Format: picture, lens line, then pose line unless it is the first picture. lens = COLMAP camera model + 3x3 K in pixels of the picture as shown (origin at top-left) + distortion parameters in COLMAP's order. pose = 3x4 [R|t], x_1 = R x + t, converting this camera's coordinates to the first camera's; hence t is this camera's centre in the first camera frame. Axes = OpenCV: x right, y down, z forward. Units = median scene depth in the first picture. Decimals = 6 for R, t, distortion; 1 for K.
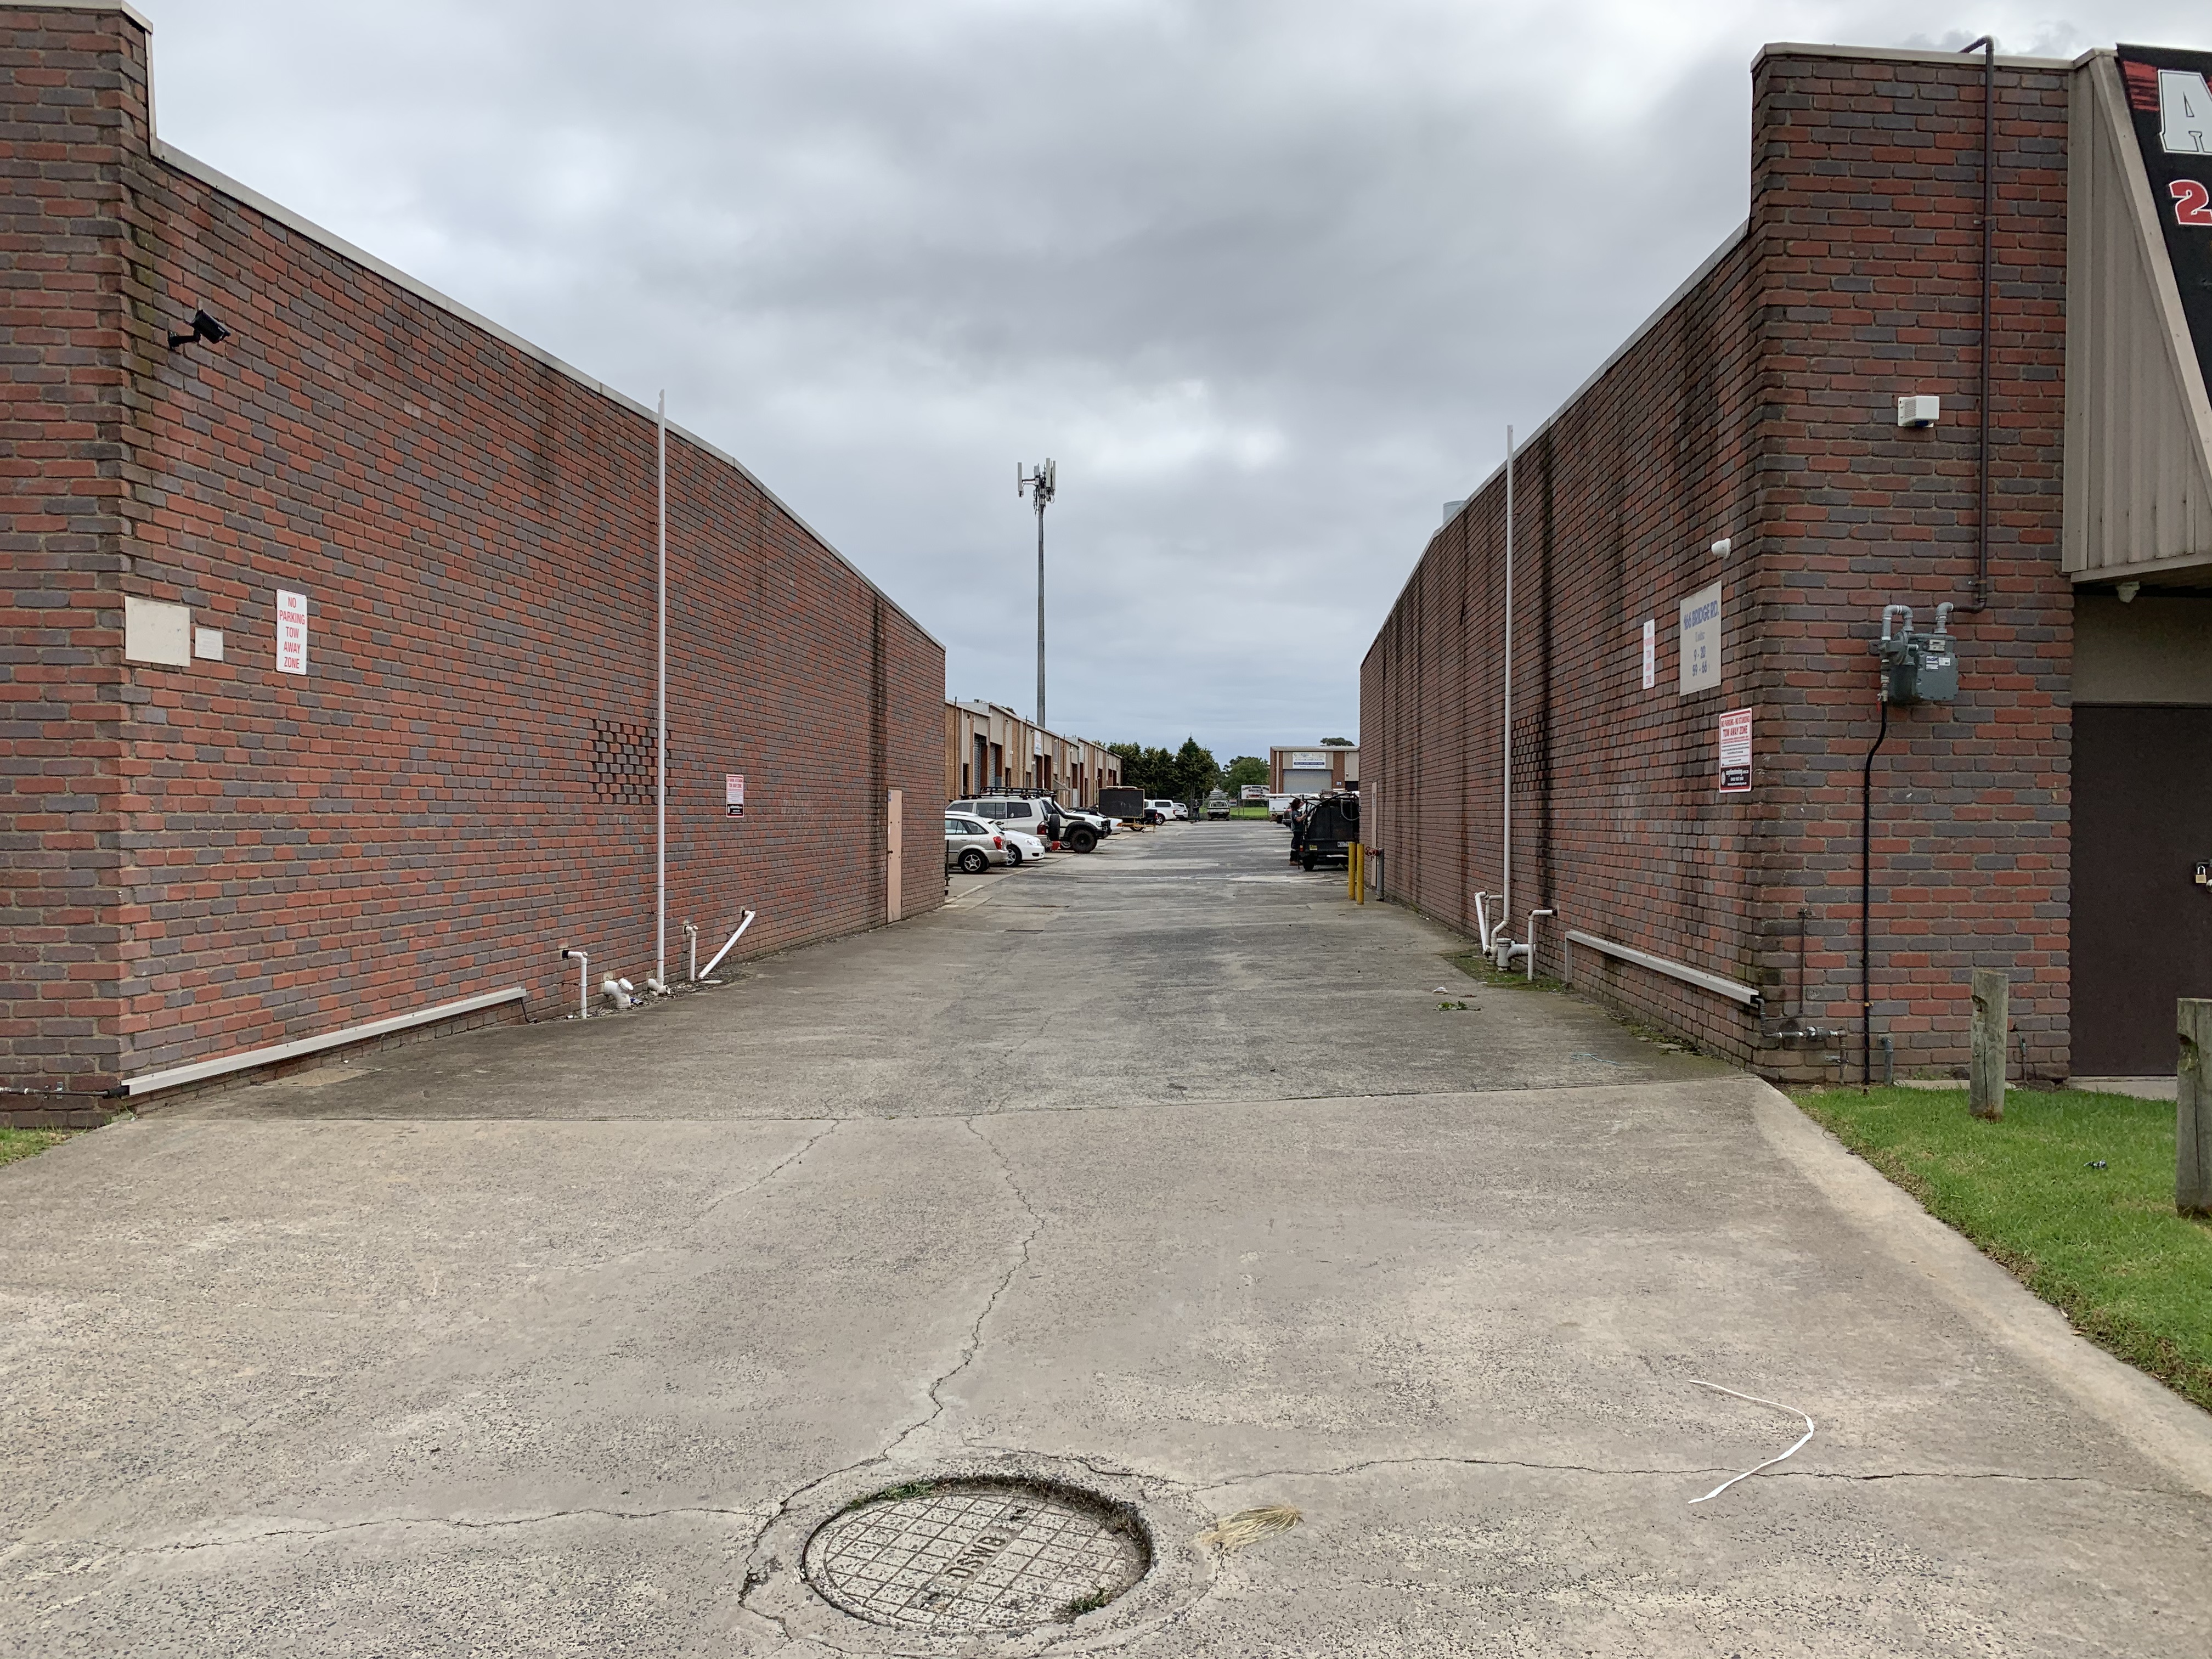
lens RADIAL K [[1673.5, 0, 1090.8], [0, 1673.5, 828.1], [0, 0, 1]] dist [0.029580, -0.044372]
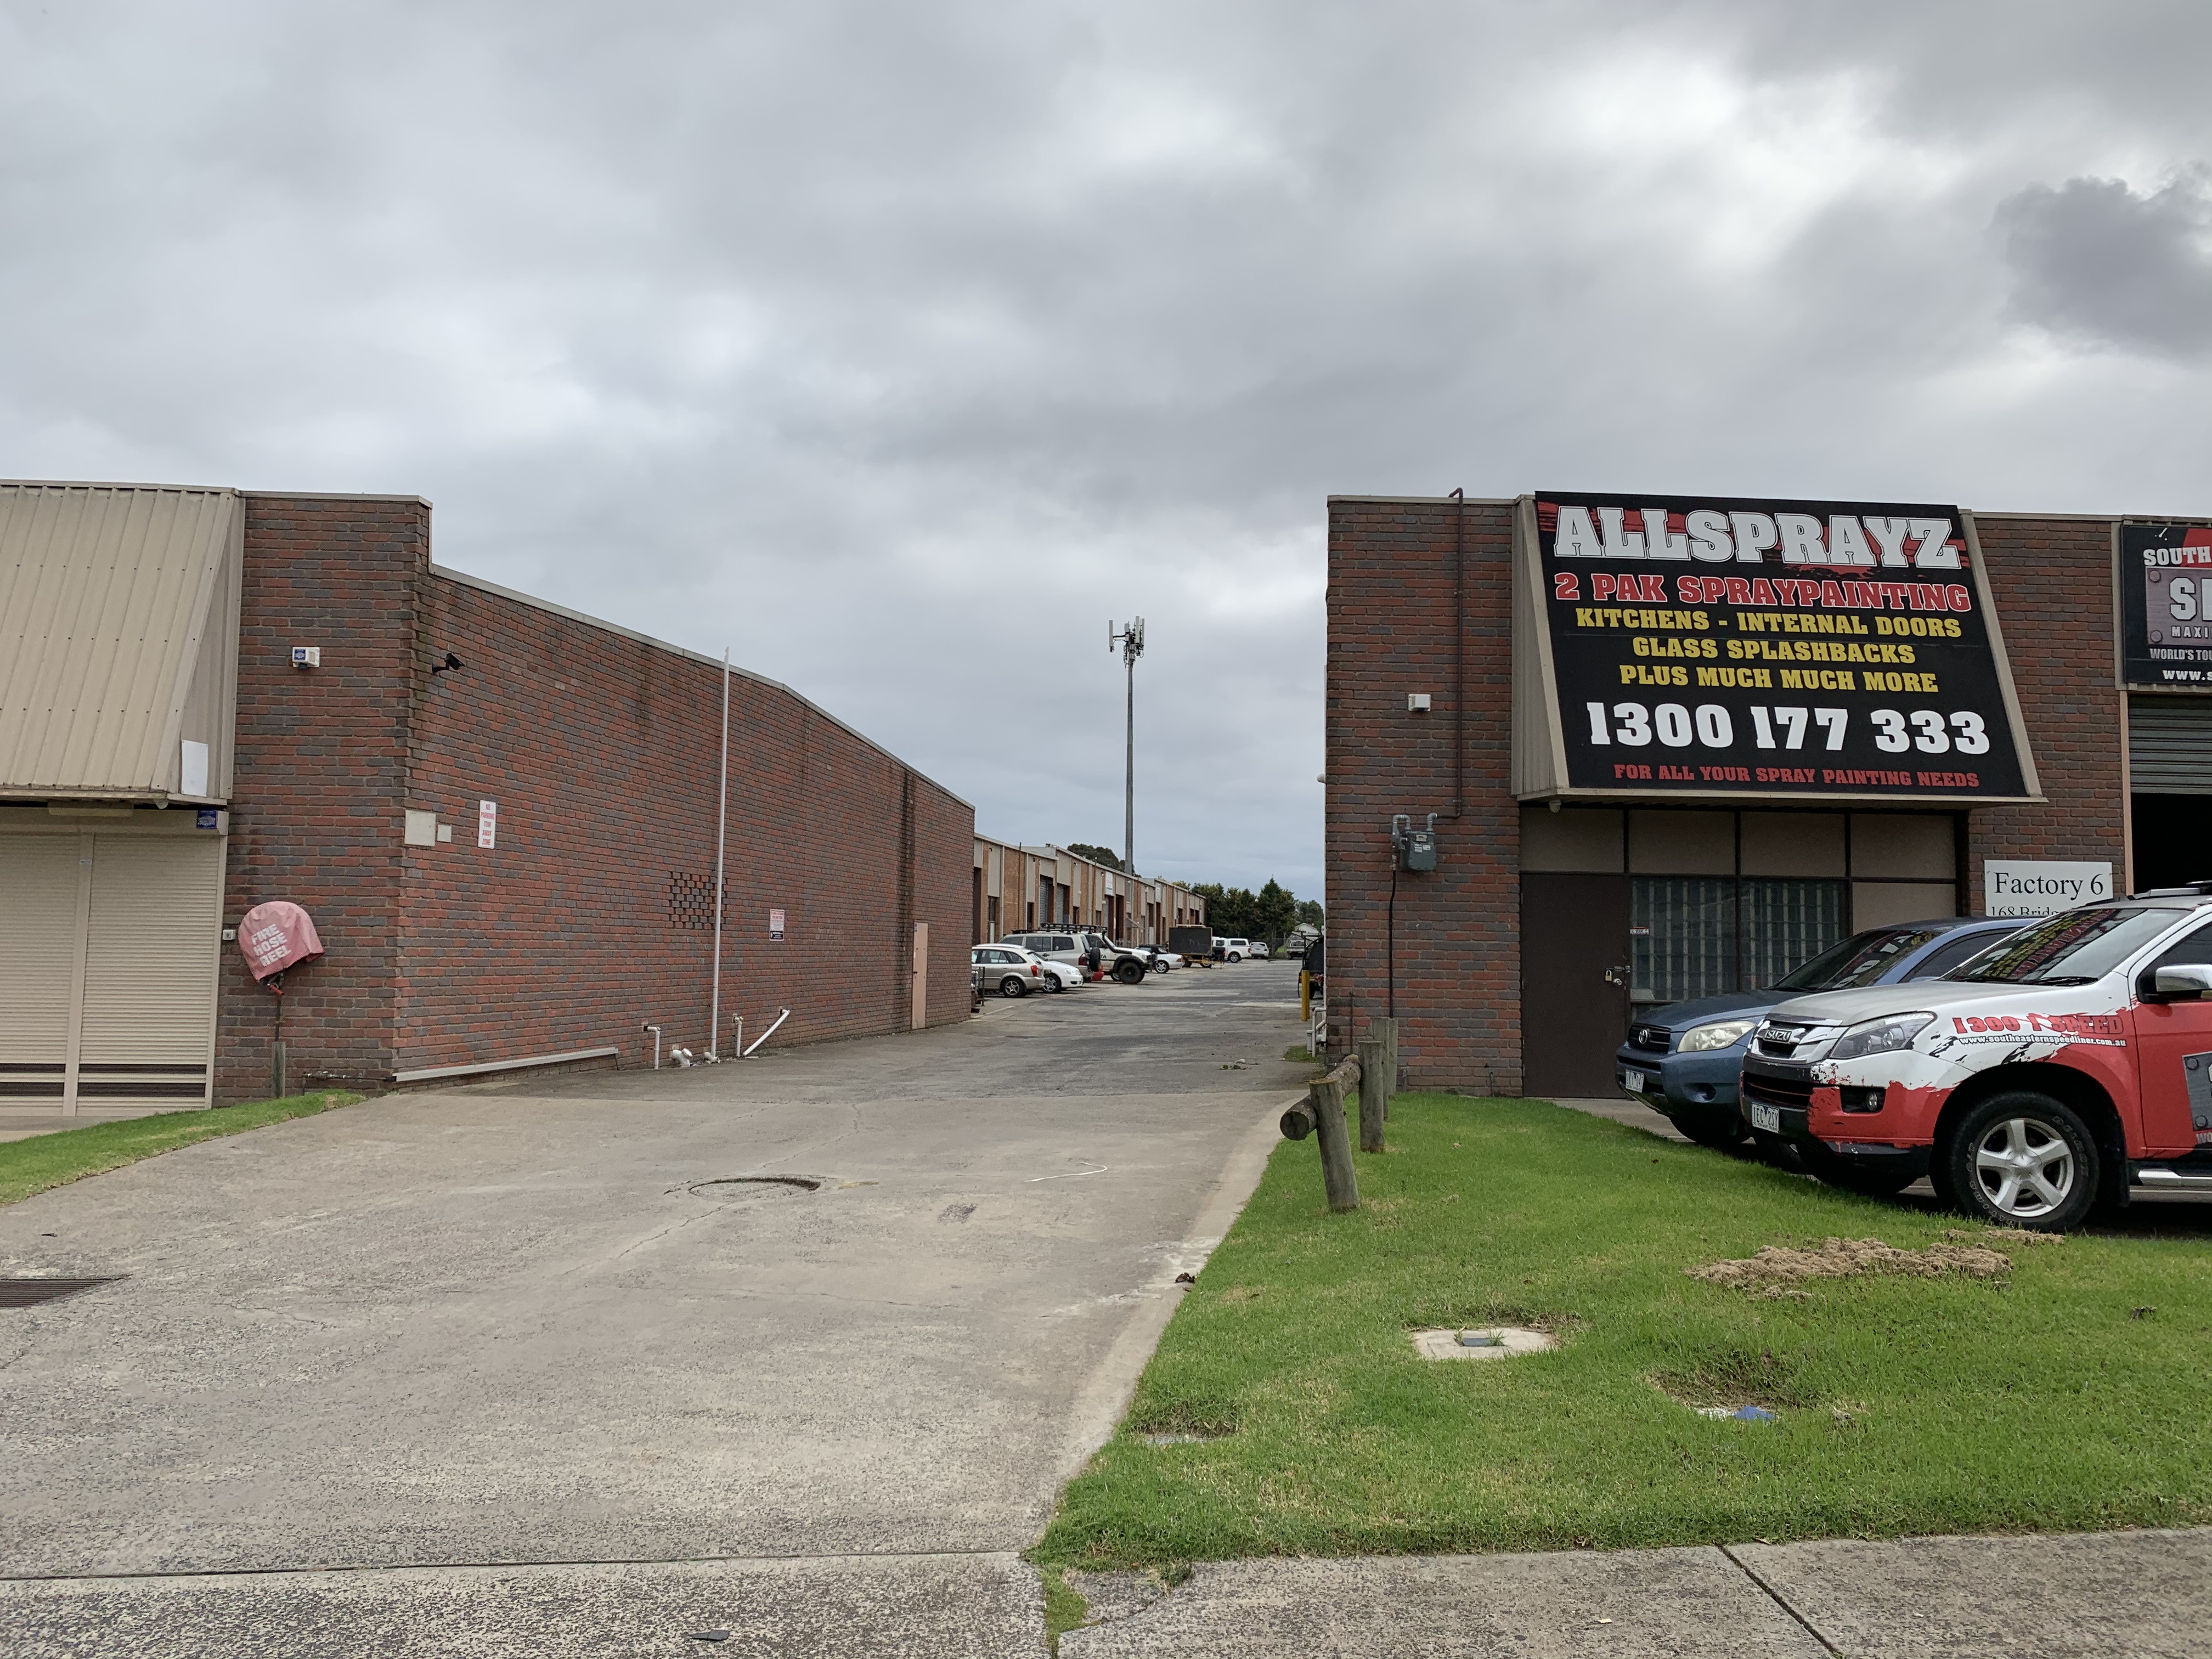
lens RADIAL K [[1673.5, 0, 1118.2], [0, 1673.5, 821.6], [0, 0, 1]] dist [0.029580, -0.044372]
pose [[0.998655, 0.004005, -0.051686, 0.240149], [-0.008492, 0.996182, -0.086888, 0.022970], [0.051140, 0.087210, 0.994876, -0.629493]]
